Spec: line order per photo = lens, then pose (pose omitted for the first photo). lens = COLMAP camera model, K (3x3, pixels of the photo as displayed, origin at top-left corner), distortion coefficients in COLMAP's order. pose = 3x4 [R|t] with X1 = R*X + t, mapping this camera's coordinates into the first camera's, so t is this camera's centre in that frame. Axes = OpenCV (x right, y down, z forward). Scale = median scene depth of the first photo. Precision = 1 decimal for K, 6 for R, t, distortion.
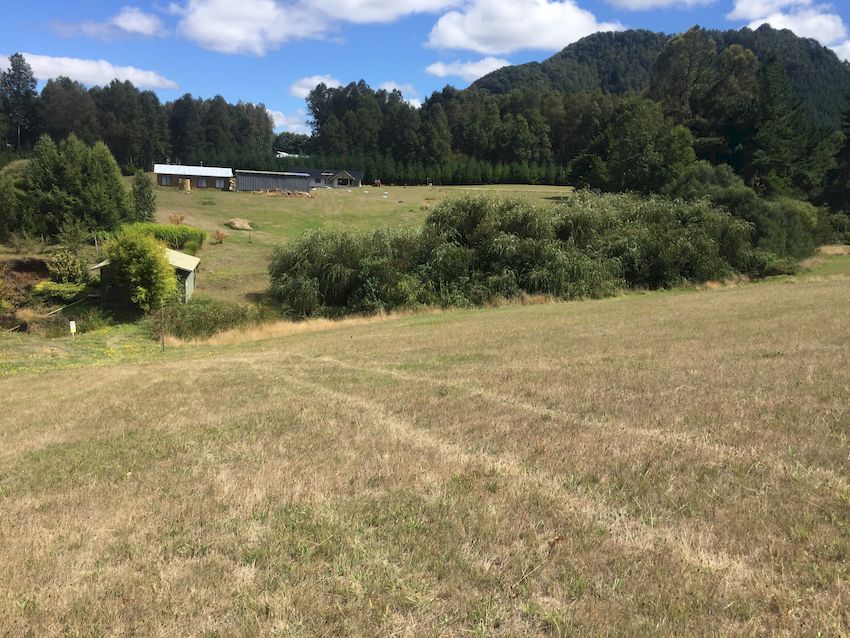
lens RADIAL K [[736.1, 0, 425.7], [0, 736.1, 315.1], [0, 0, 1]] dist [0.089987, -0.142782]
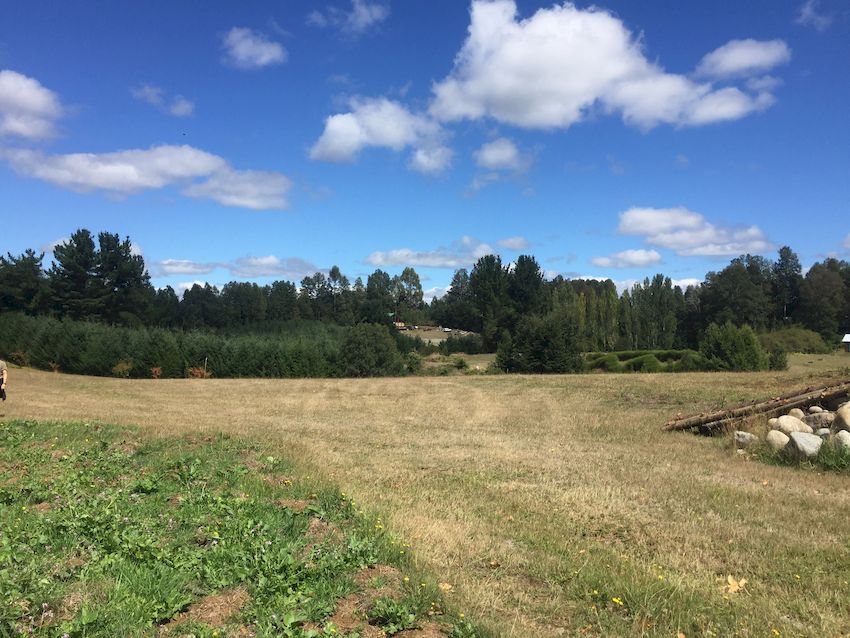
lens RADIAL K [[736.1, 0, 425.7], [0, 736.1, 315.1], [0, 0, 1]] dist [0.089987, -0.142782]
pose [[0.524136, -0.064883, -0.849159, 0.488344], [-0.121906, 0.981109, -0.150210, 0.048359], [0.842864, 0.182249, 0.506325, -0.288367]]
